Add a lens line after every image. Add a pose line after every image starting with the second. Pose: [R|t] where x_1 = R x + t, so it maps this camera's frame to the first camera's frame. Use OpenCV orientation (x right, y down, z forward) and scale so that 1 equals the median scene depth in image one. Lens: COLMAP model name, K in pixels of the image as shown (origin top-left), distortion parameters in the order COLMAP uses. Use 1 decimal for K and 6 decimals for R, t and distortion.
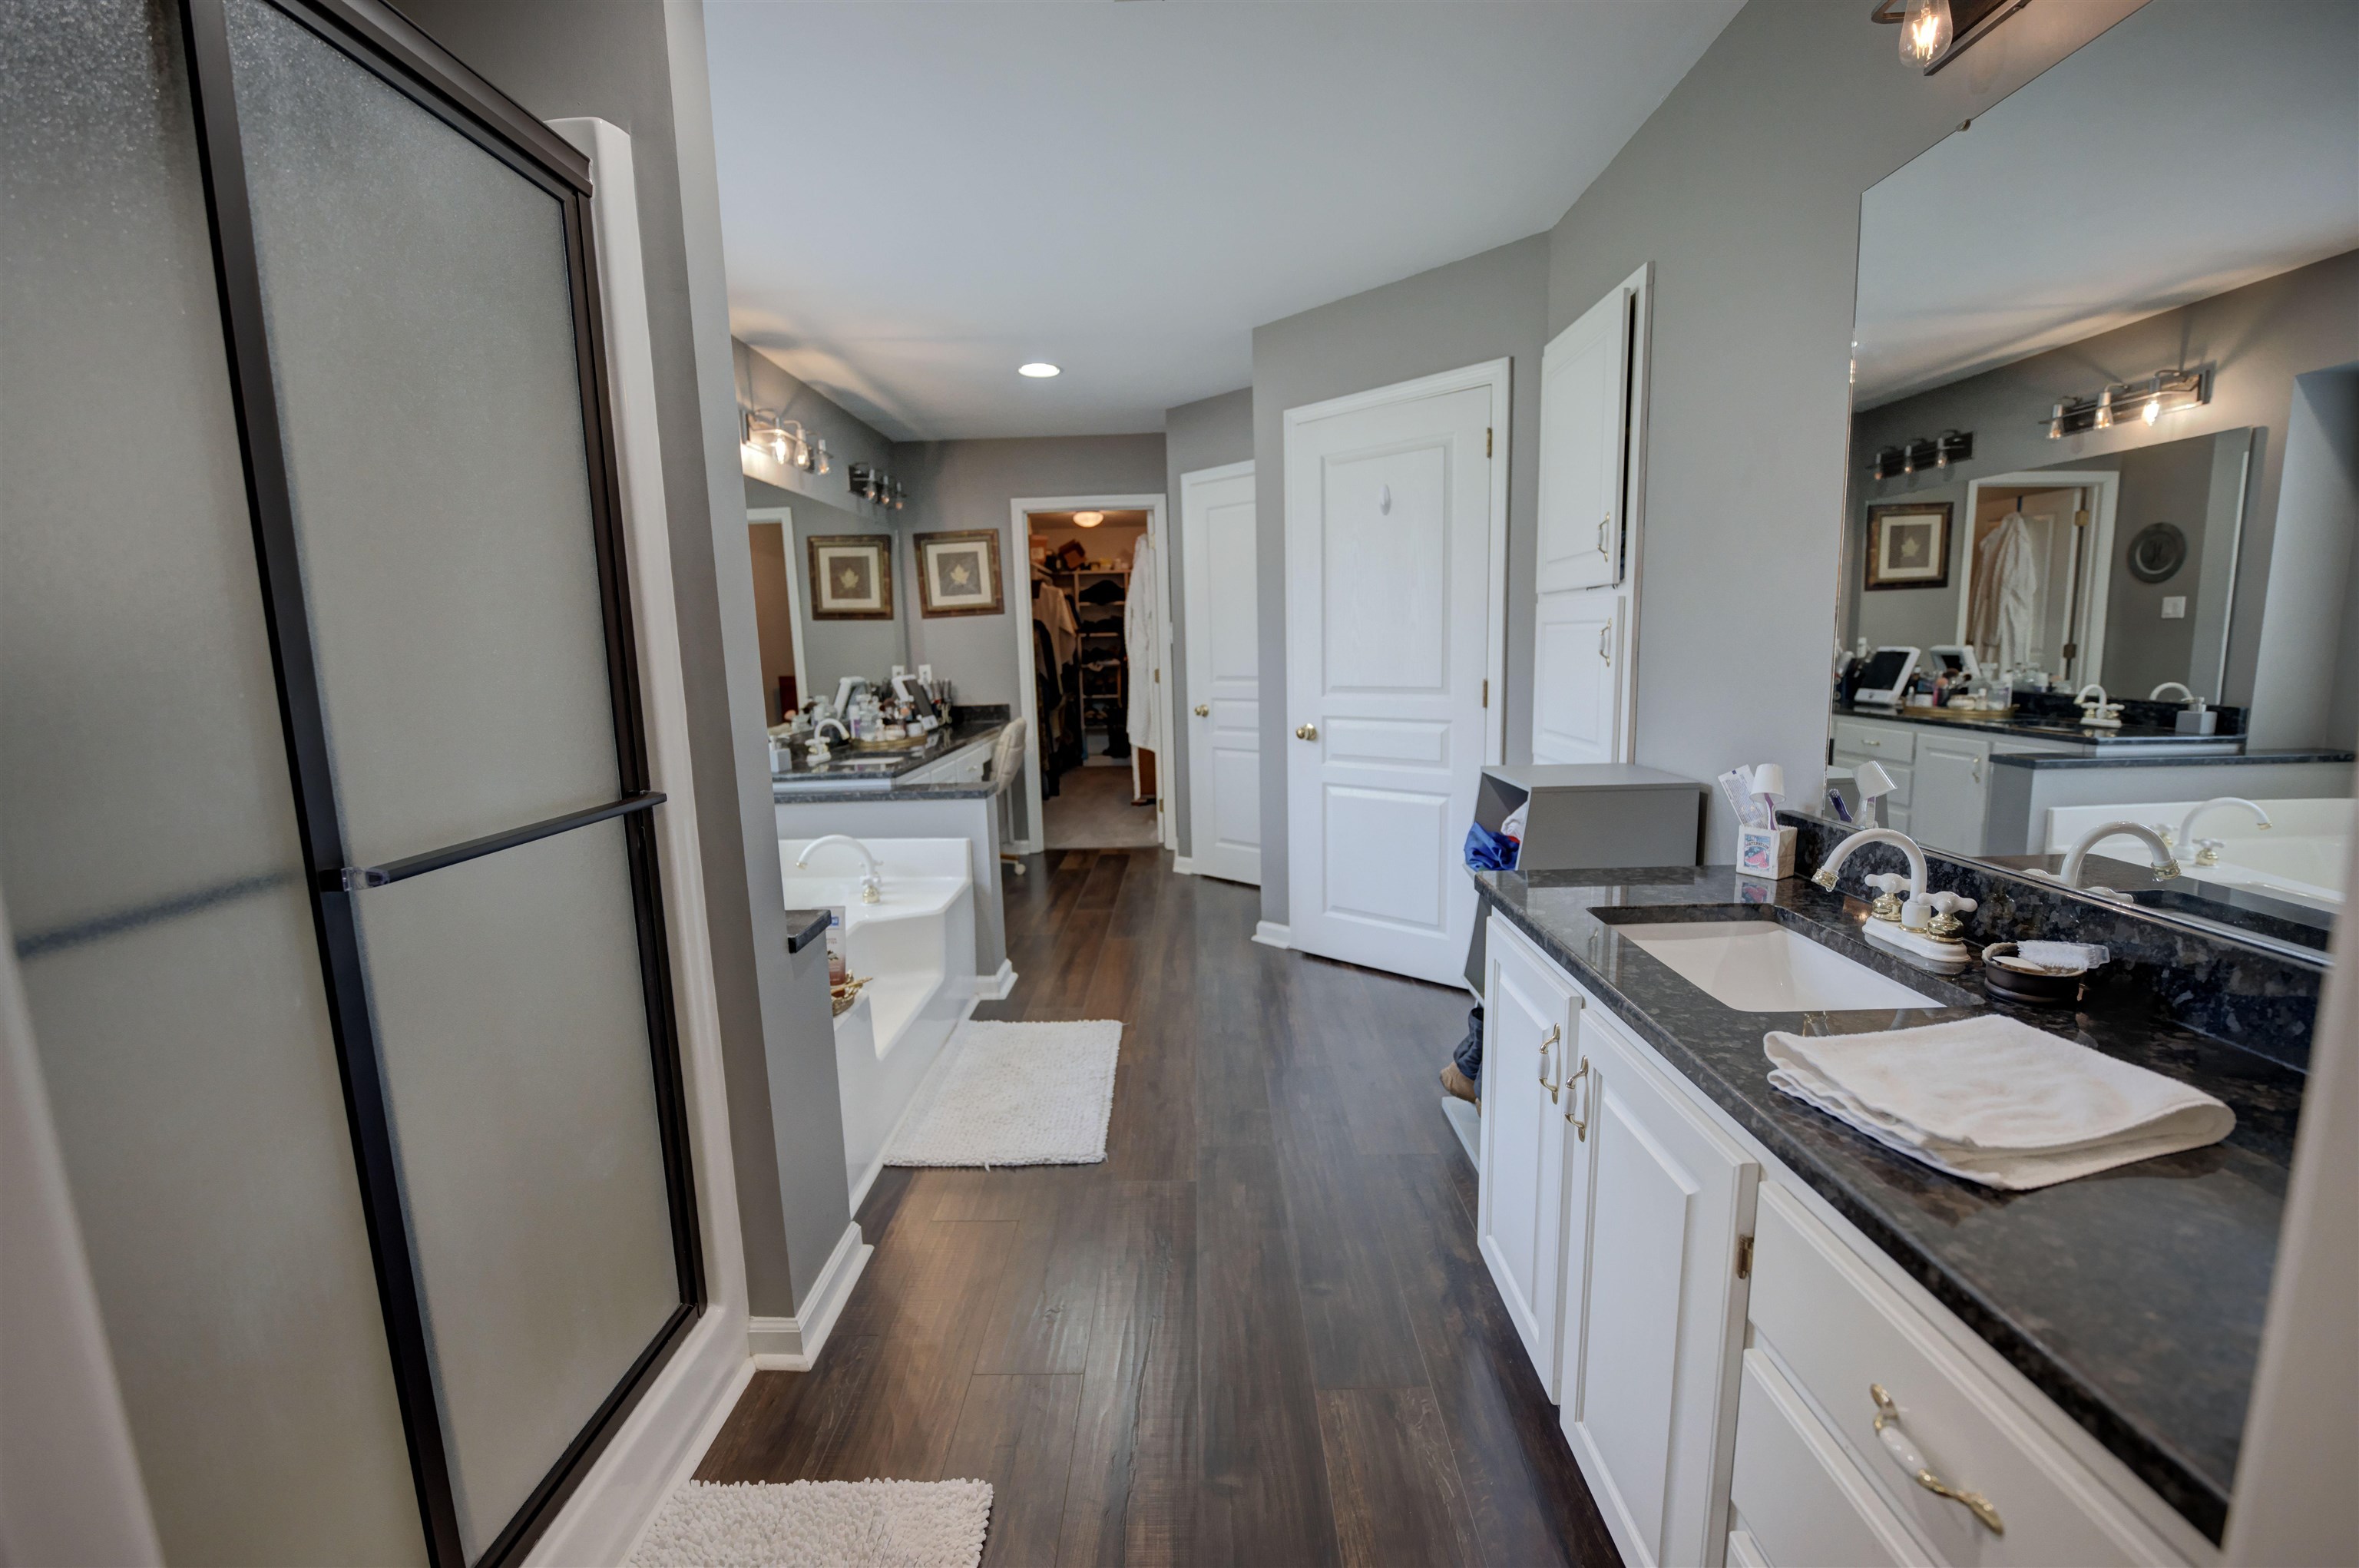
lens RADIAL K [[950.0, 0, 1188.1], [0, 950.0, 783.4], [0, 0, 1]] dist [-0.022536, 0.000677]
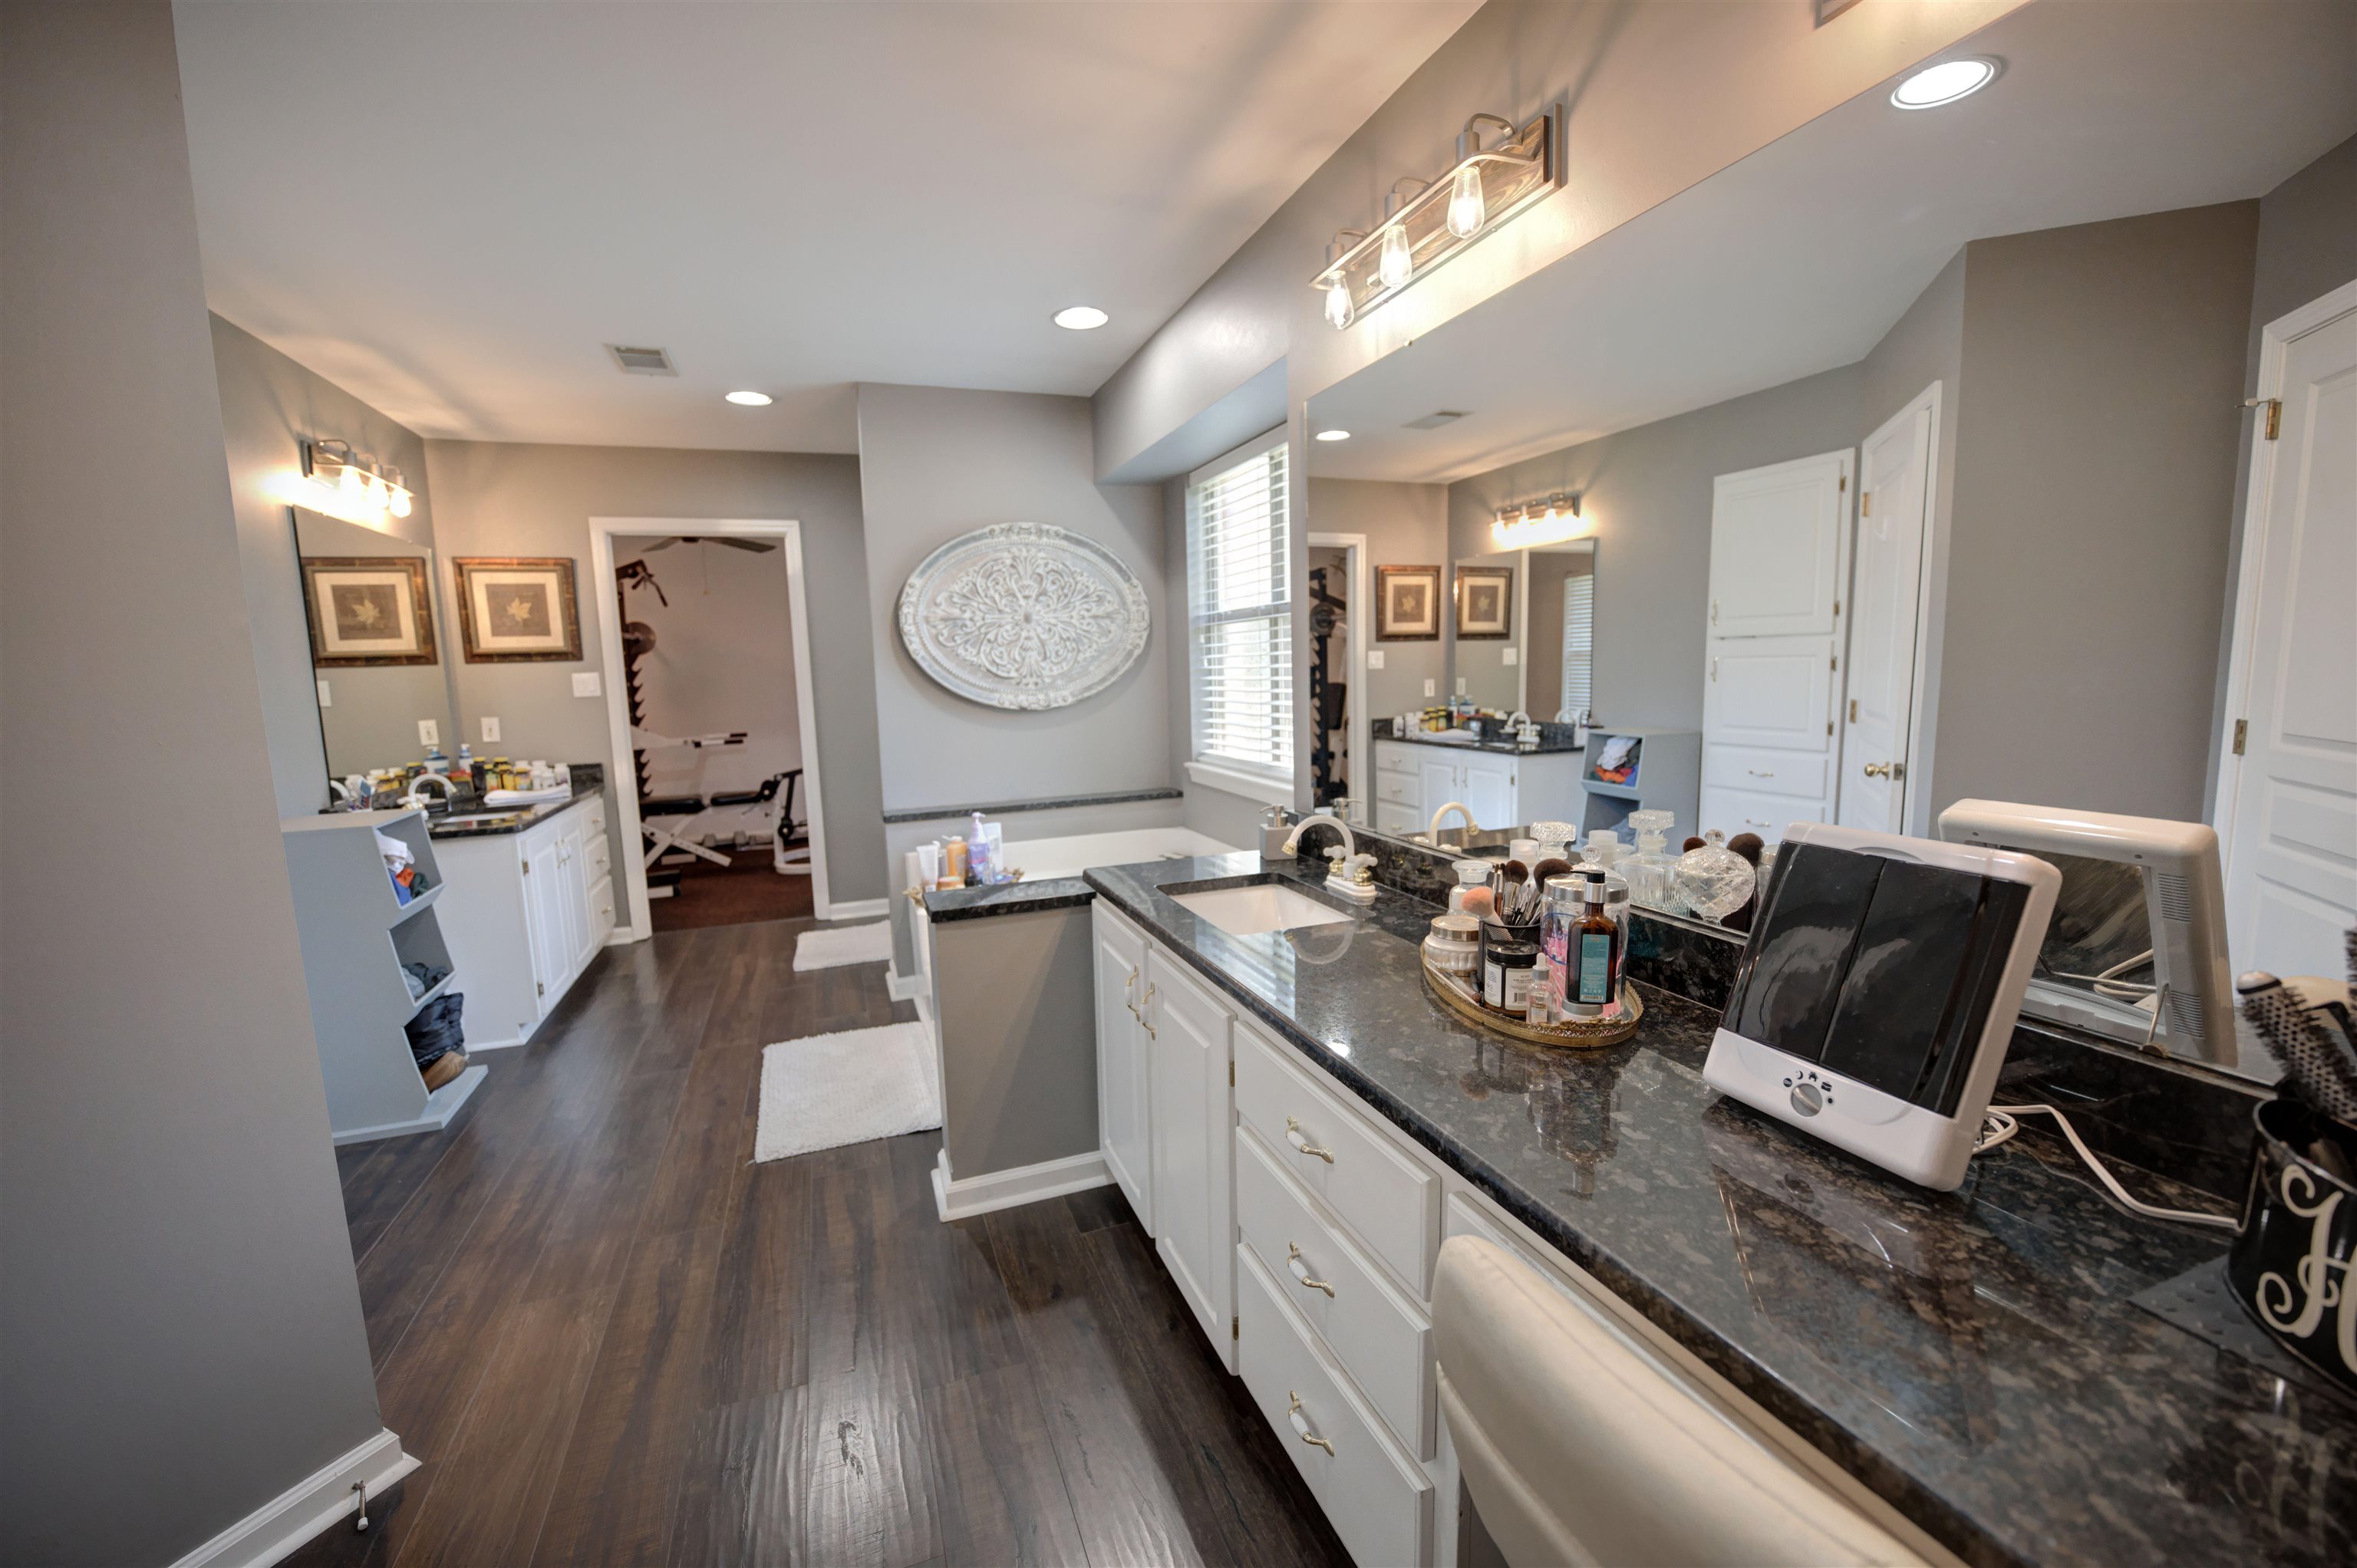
lens RADIAL K [[944.7, 0, 1175.9], [0, 944.7, 789.5], [0, 0, 1]] dist [-0.024262, 0.000920]
pose [[0.937603, -0.045514, 0.344716, -0.036477], [0.055254, 0.998301, -0.018477, 0.017987], [-0.343290, 0.036371, 0.938525, -0.384502]]
